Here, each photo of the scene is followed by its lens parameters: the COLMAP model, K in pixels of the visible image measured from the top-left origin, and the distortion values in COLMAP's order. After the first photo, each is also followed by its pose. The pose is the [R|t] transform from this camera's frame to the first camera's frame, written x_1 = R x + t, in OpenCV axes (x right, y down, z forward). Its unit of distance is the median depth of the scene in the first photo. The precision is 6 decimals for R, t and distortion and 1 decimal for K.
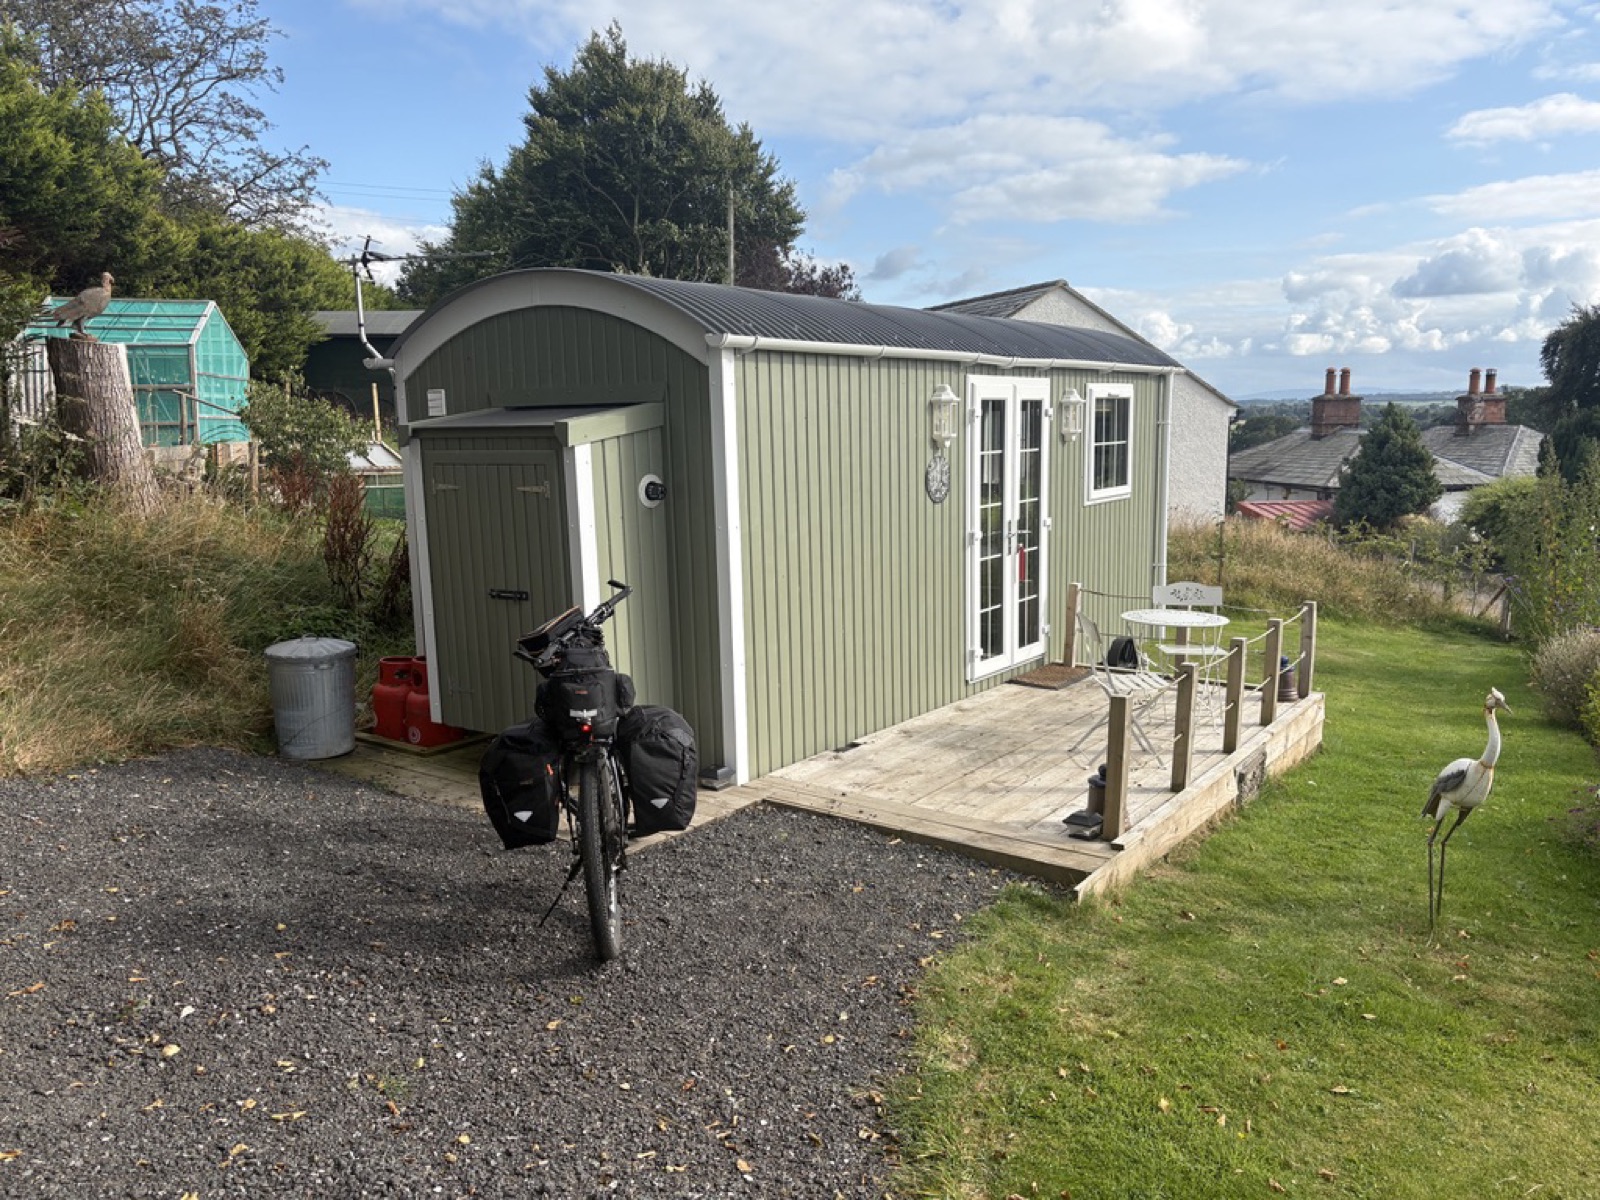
lens RADIAL K [[1209.3, 0, 798.0], [0, 1209.3, 598.3], [0, 0, 1]] dist [0.011576, 0.018713]
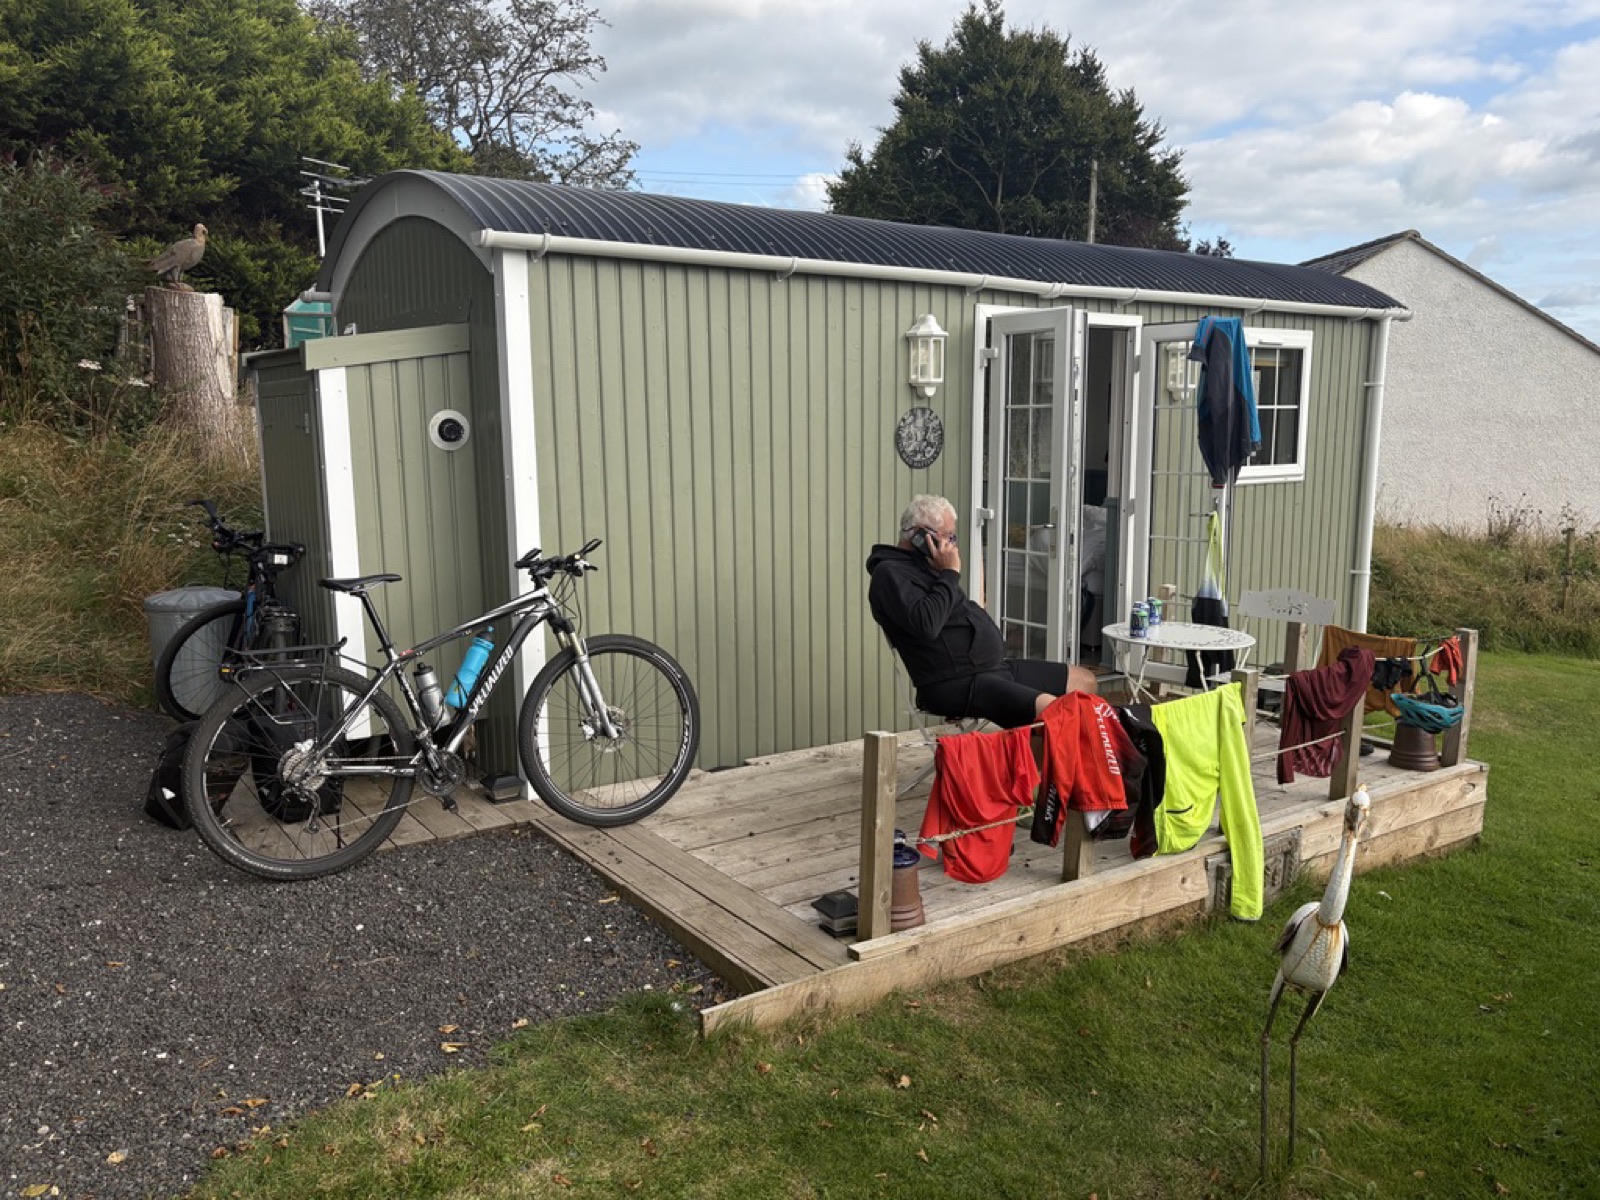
lens RADIAL K [[1209.3, 0, 802.9], [0, 1209.3, 611.3], [0, 0, 1]] dist [0.011576, 0.018713]
pose [[0.944969, 0.065550, -0.320527, 0.099098], [-0.060849, 0.997842, 0.024673, -0.000375], [0.321452, -0.003812, 0.946918, 0.078094]]
